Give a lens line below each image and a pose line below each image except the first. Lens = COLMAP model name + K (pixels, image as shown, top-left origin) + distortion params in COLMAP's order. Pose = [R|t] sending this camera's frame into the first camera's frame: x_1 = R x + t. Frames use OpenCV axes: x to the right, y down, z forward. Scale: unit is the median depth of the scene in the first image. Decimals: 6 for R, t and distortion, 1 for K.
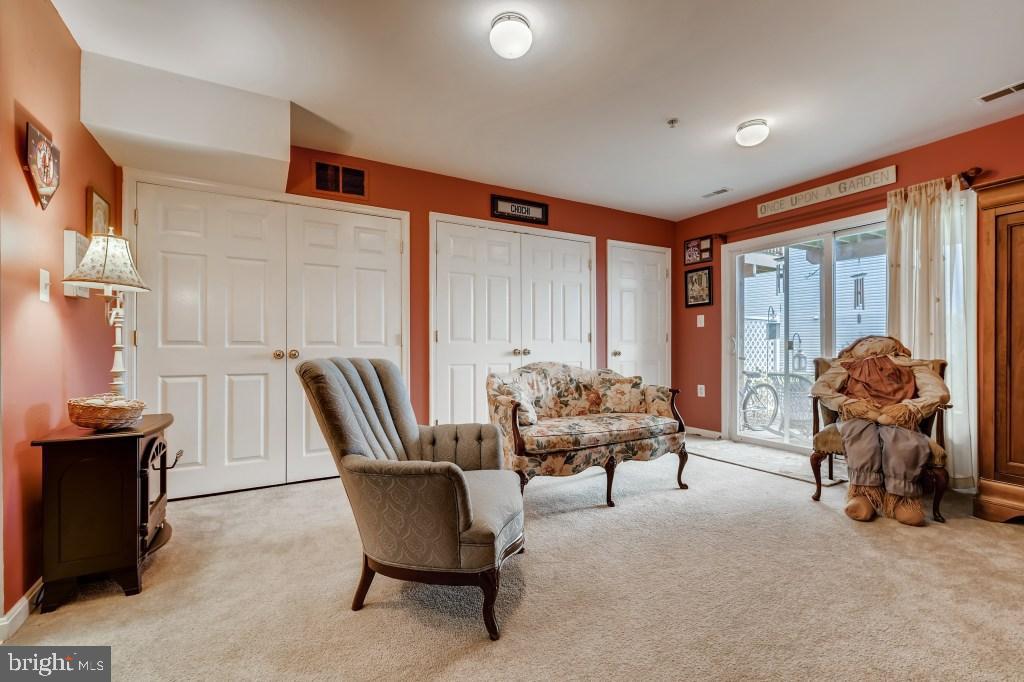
lens RADIAL K [[438.2, 0, 518.1], [0, 438.2, 346.0], [0, 0, 1]] dist [0.001238, -0.000162]
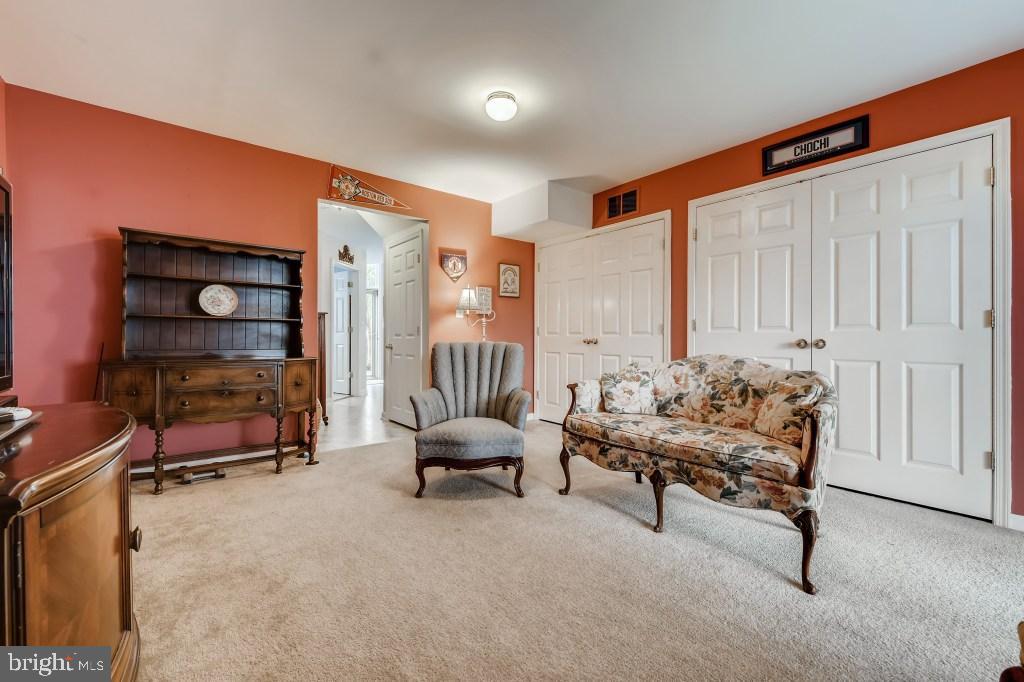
lens RADIAL K [[438.2, 0, 516.8], [0, 438.2, 337.8], [0, 0, 1]] dist [0.001238, -0.000162]
pose [[0.150143, 0.003460, -0.988658, 0.833427], [-0.001265, 0.999994, 0.003307, 0.002898], [0.988663, 0.000754, 0.150147, 0.527764]]
